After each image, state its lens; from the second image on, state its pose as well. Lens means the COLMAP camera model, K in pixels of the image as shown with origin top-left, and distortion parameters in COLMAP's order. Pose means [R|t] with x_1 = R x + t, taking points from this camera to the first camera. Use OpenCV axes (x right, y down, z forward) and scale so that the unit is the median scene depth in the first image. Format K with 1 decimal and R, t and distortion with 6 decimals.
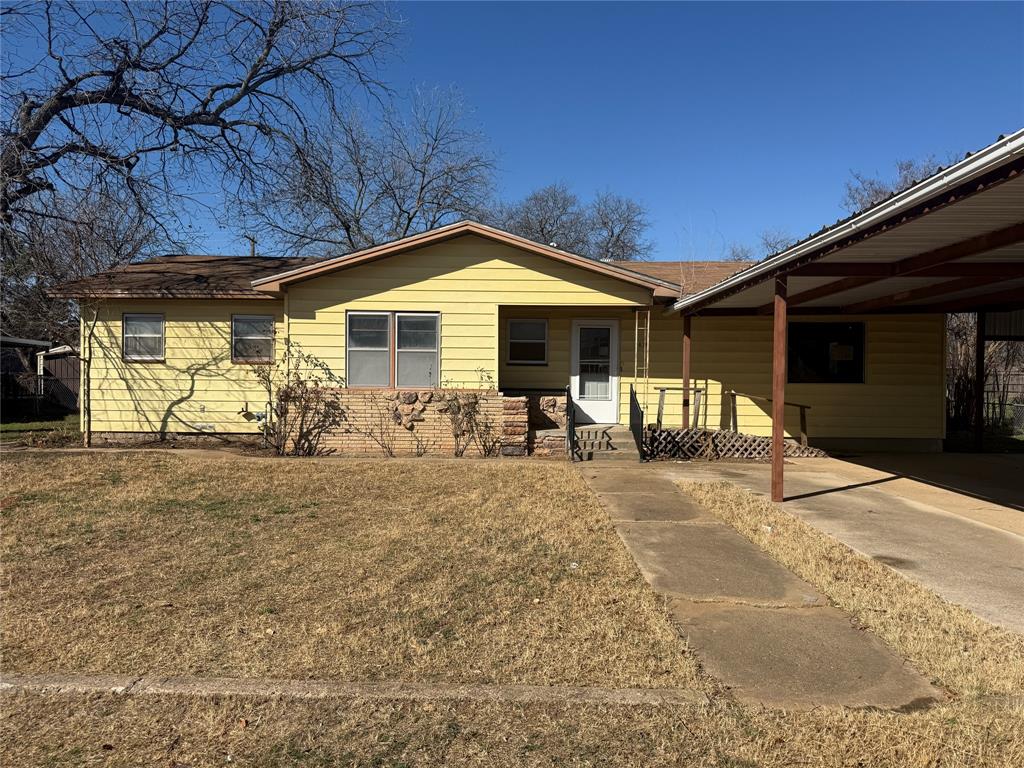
lens RADIAL K [[719.4, 0, 516.1], [0, 719.4, 386.3], [0, 0, 1]] dist [0.040378, -0.062552]
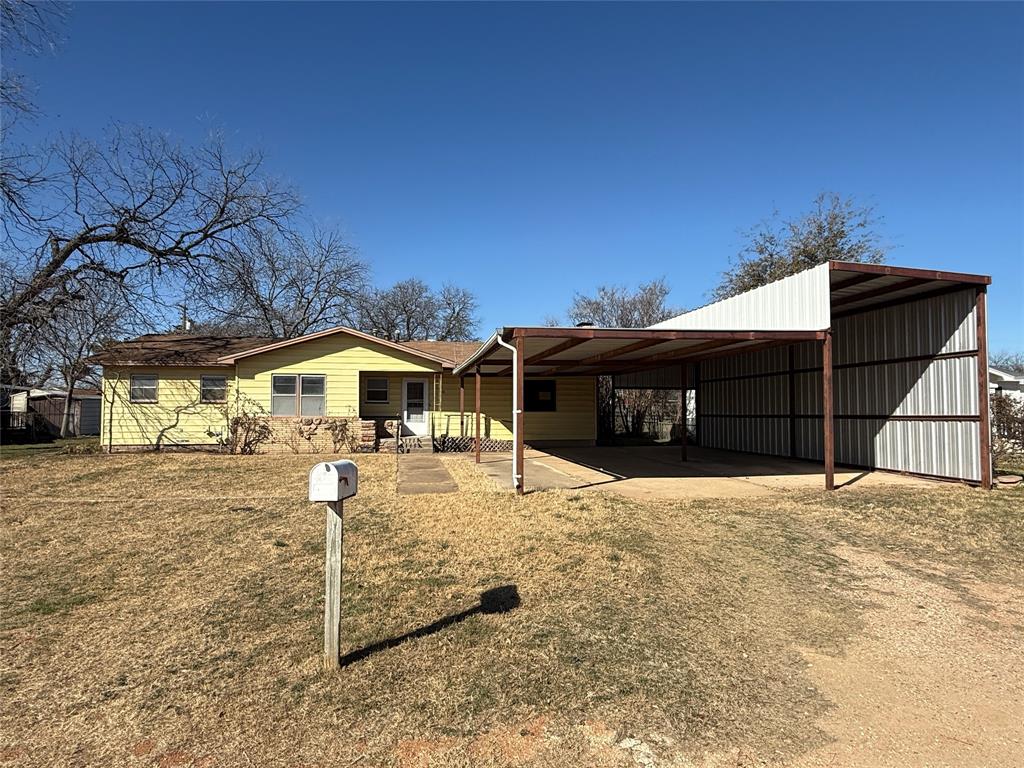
lens RADIAL K [[586.4, 0, 511.7], [0, 586.4, 389.3], [0, 0, 1]] dist [-0.016558, 0.005763]
pose [[0.982229, -0.003609, 0.187652, 0.072977], [0.012723, 0.998795, -0.047389, 0.009259], [-0.187255, 0.048934, 0.981092, -0.508603]]
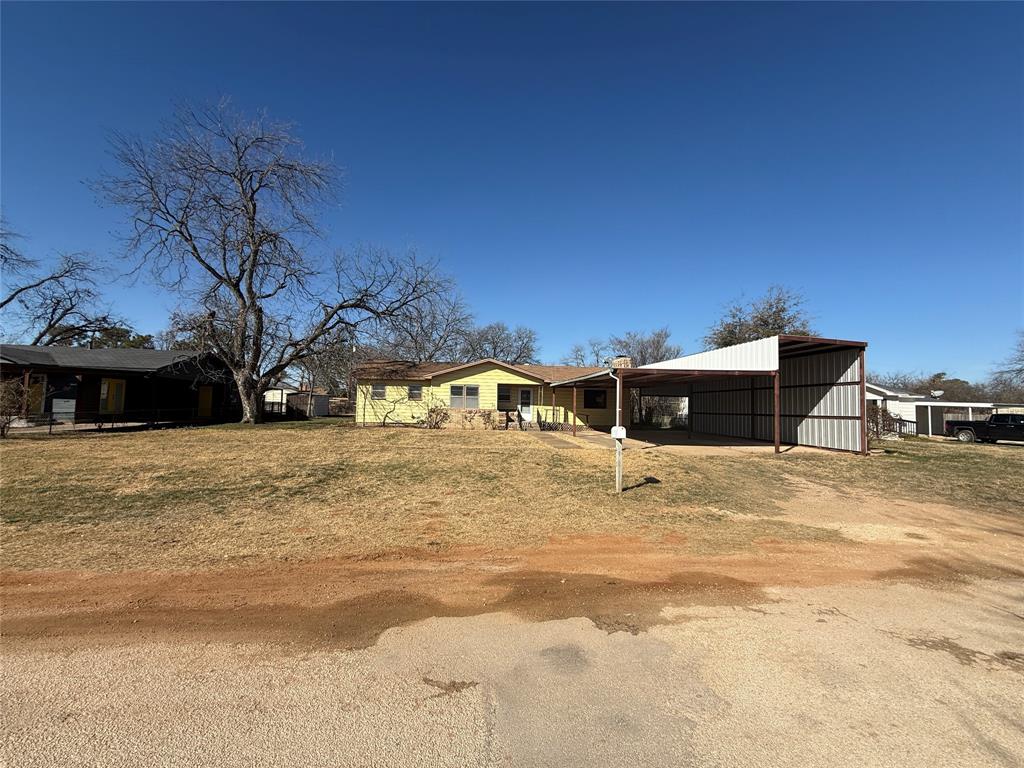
lens RADIAL K [[409.0, 0, 510.2], [0, 409.0, 386.2], [0, 0, 1]] dist [-0.009807, -0.000146]
pose [[0.992618, 0.015775, 0.120253, -0.177729], [-0.008789, 0.998255, -0.058401, 0.006756], [-0.120965, 0.056913, 0.991024, -0.785495]]
